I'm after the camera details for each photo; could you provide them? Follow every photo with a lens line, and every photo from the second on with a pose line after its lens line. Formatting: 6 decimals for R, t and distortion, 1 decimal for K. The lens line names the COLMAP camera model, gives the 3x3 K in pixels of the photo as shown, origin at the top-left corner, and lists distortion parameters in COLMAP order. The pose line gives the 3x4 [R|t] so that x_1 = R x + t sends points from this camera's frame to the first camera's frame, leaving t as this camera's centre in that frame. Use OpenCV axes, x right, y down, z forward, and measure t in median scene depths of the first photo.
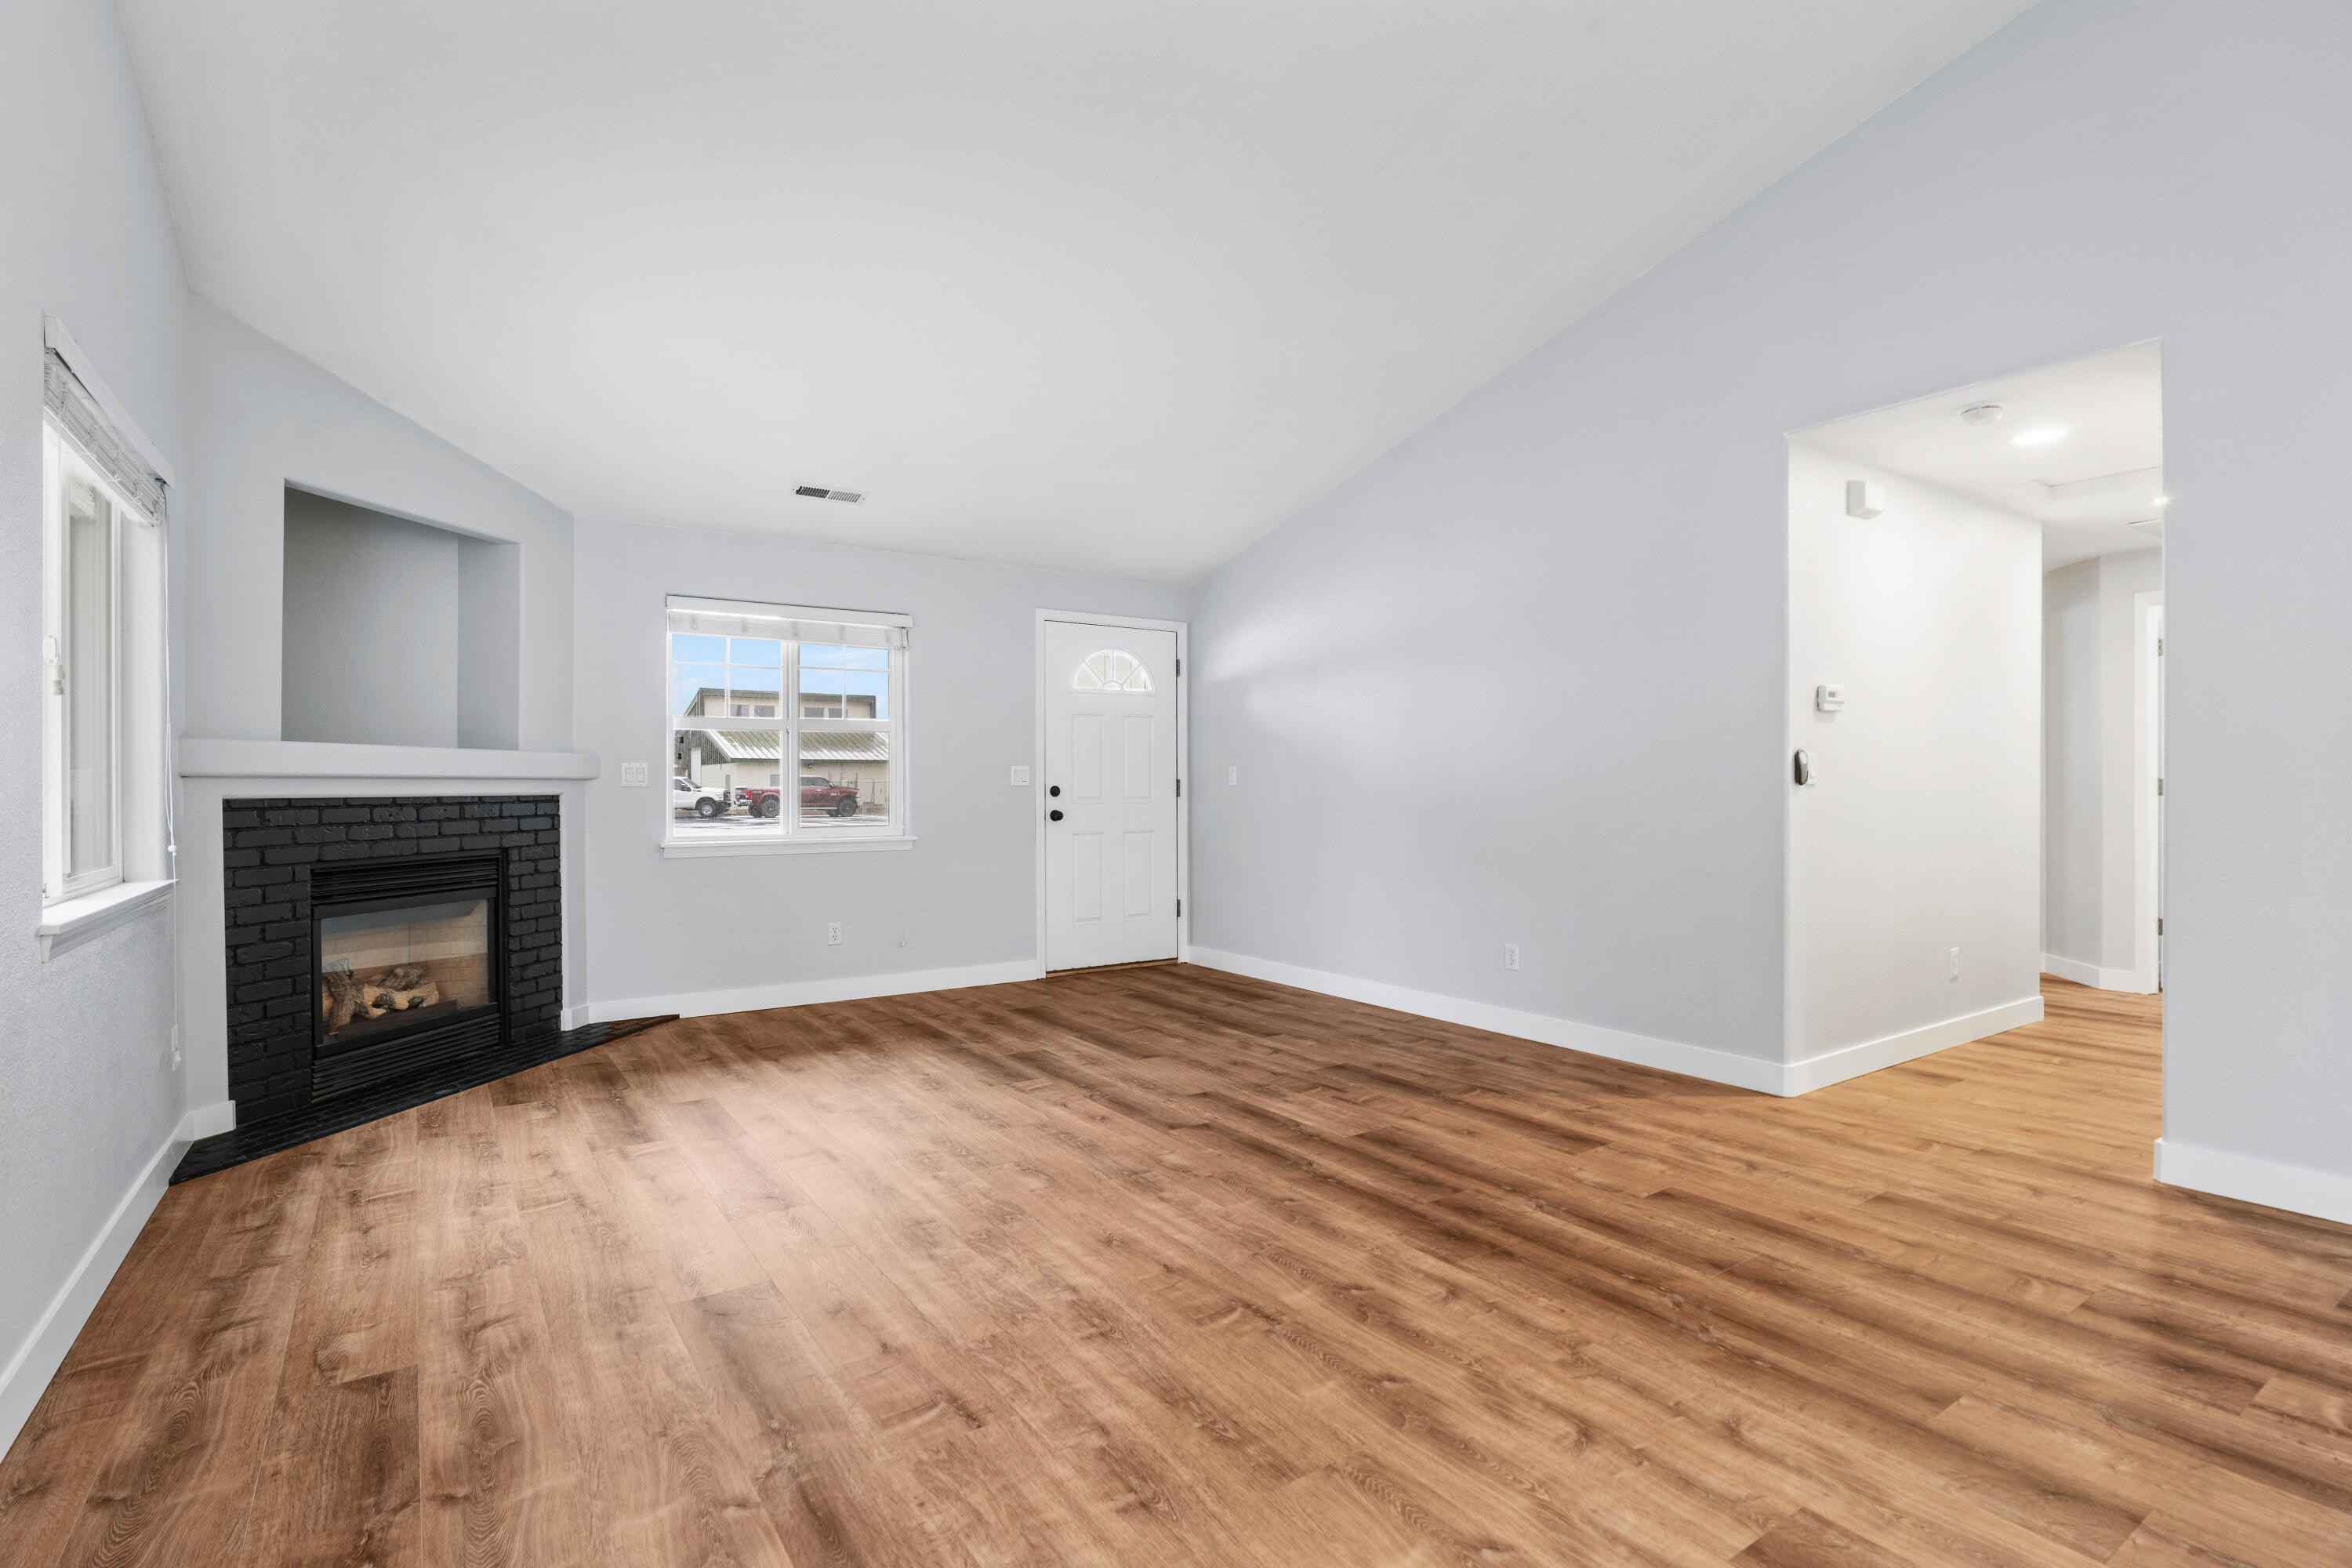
lens RADIAL K [[1119.5, 0, 1178.6], [0, 1119.5, 791.4], [0, 0, 1]] dist [-0.010995, 0.000338]
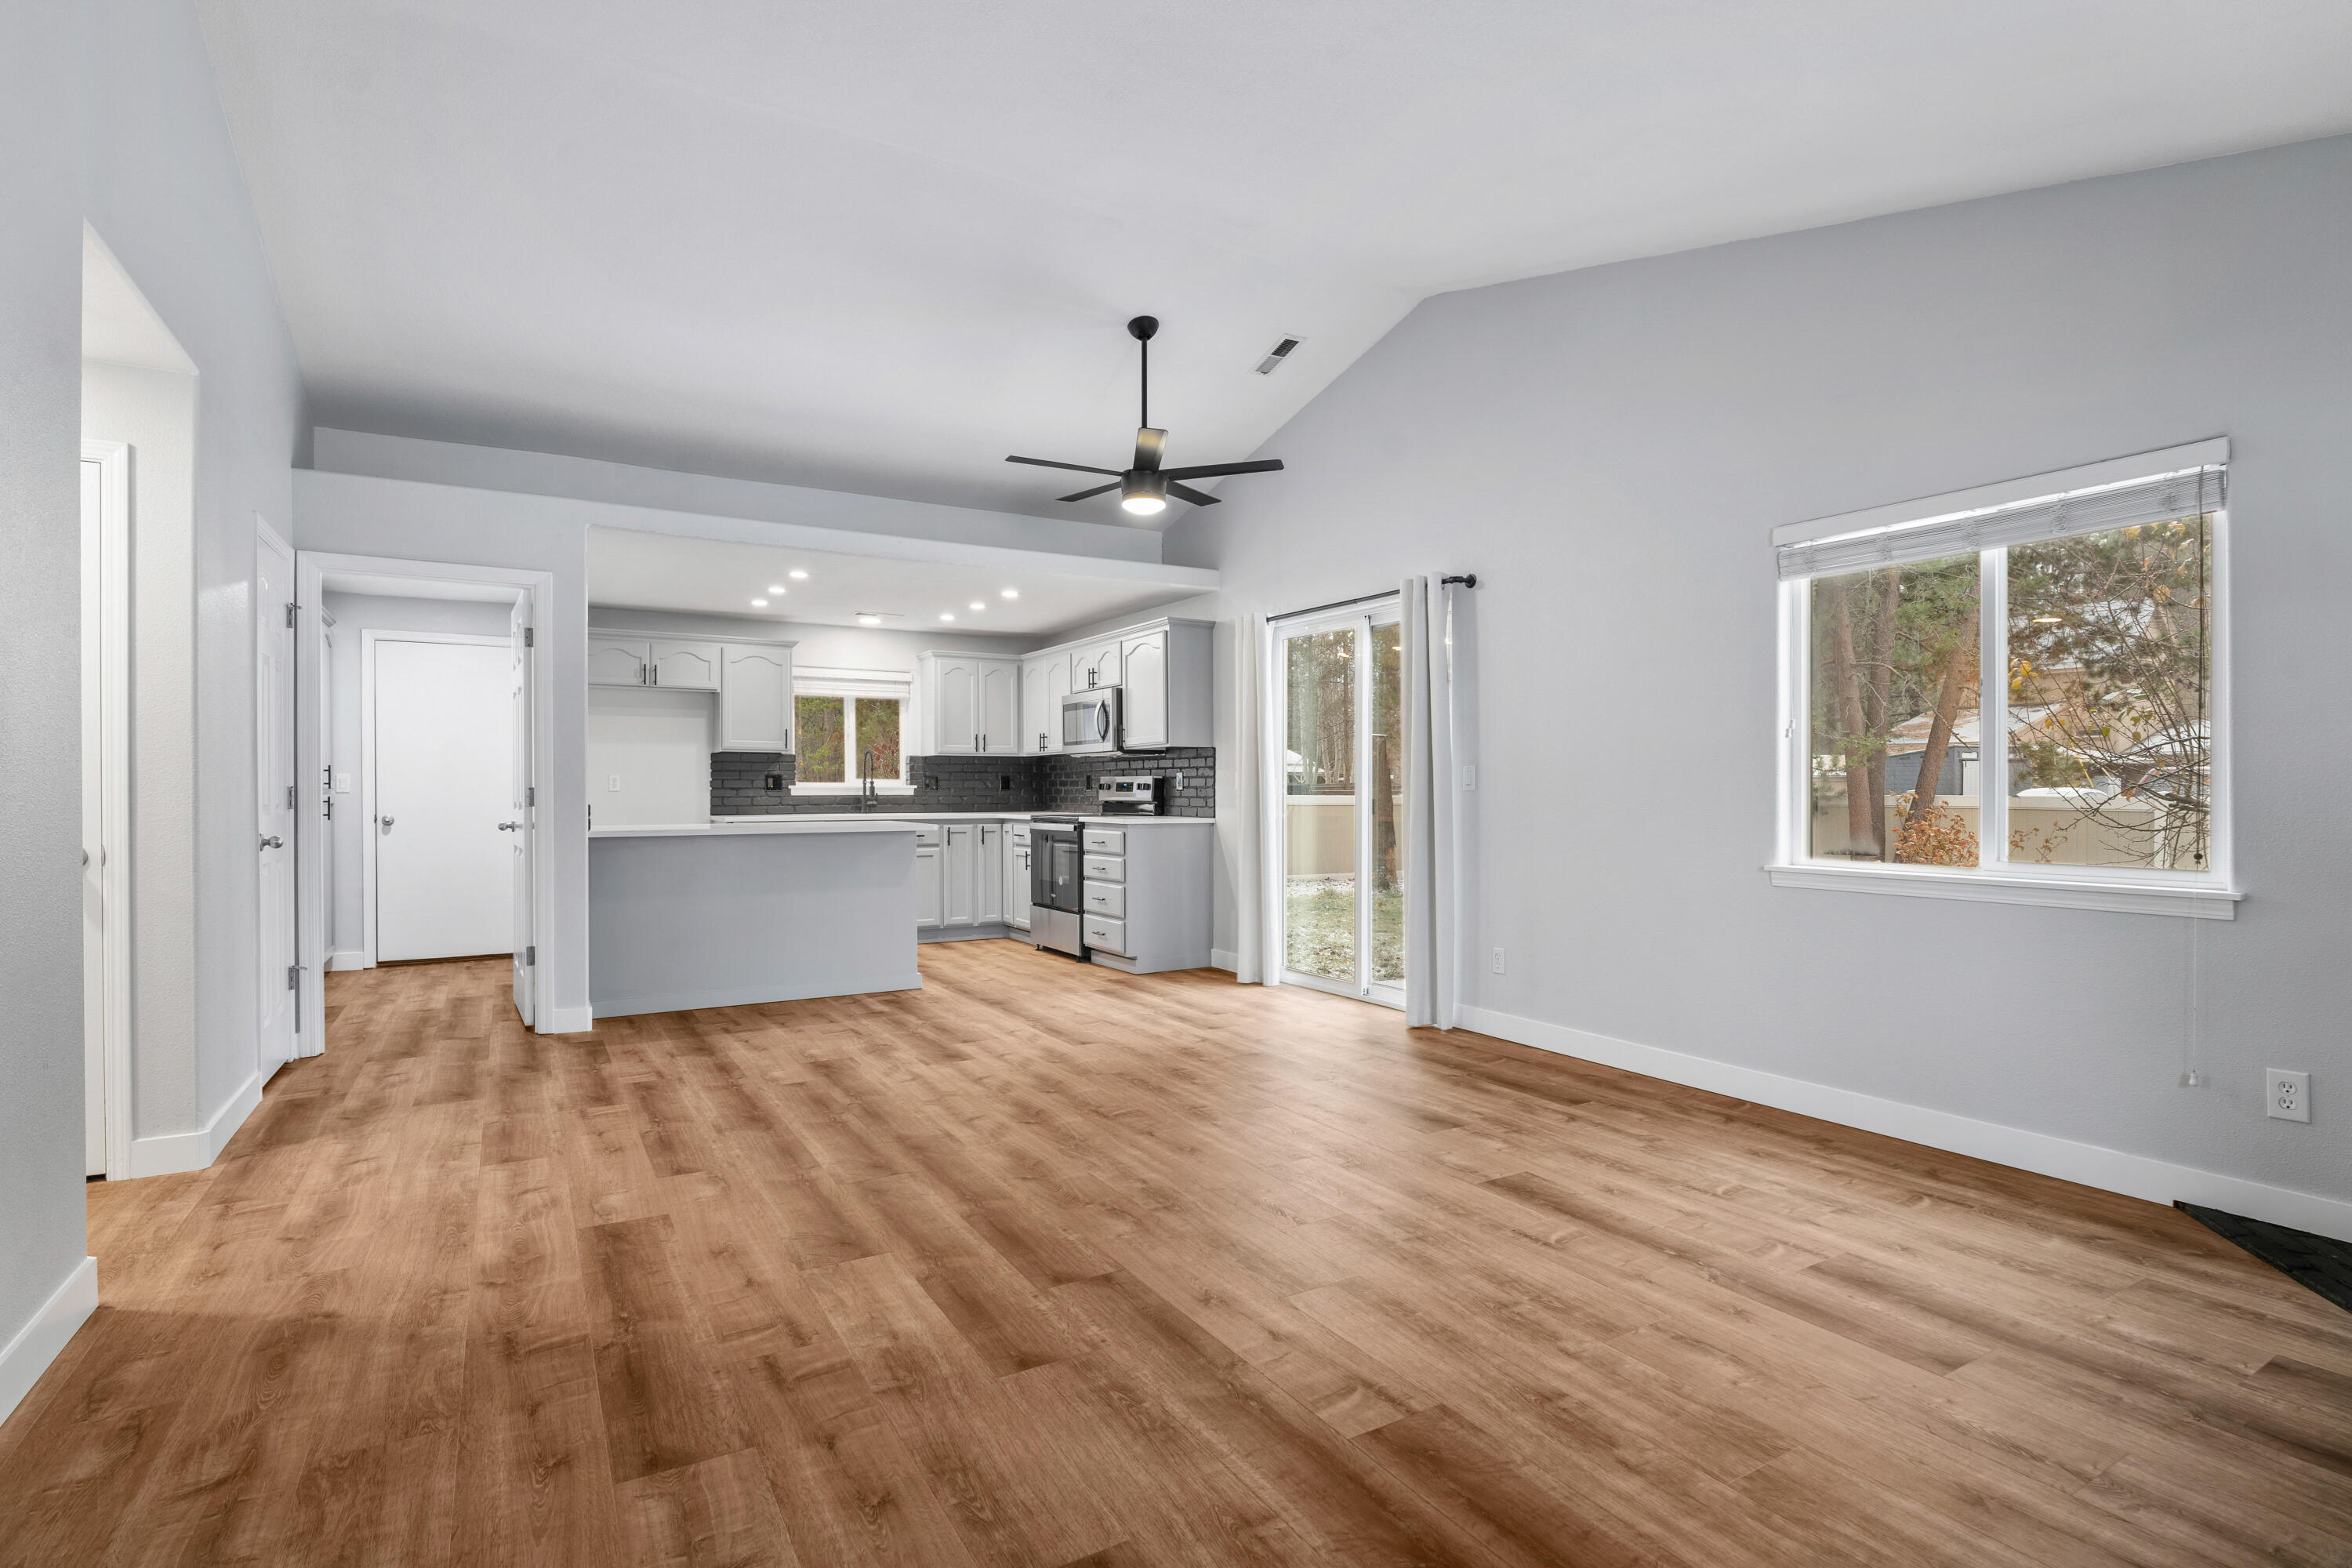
lens RADIAL K [[1119.5, 0, 1163.2], [0, 1119.5, 790.0], [0, 0, 1]] dist [-0.010995, 0.000338]
pose [[-0.996931, 0.003428, 0.078210, -0.108447], [0.003943, 0.999972, 0.006430, -0.012818], [-0.078186, 0.006719, -0.996916, 1.898379]]
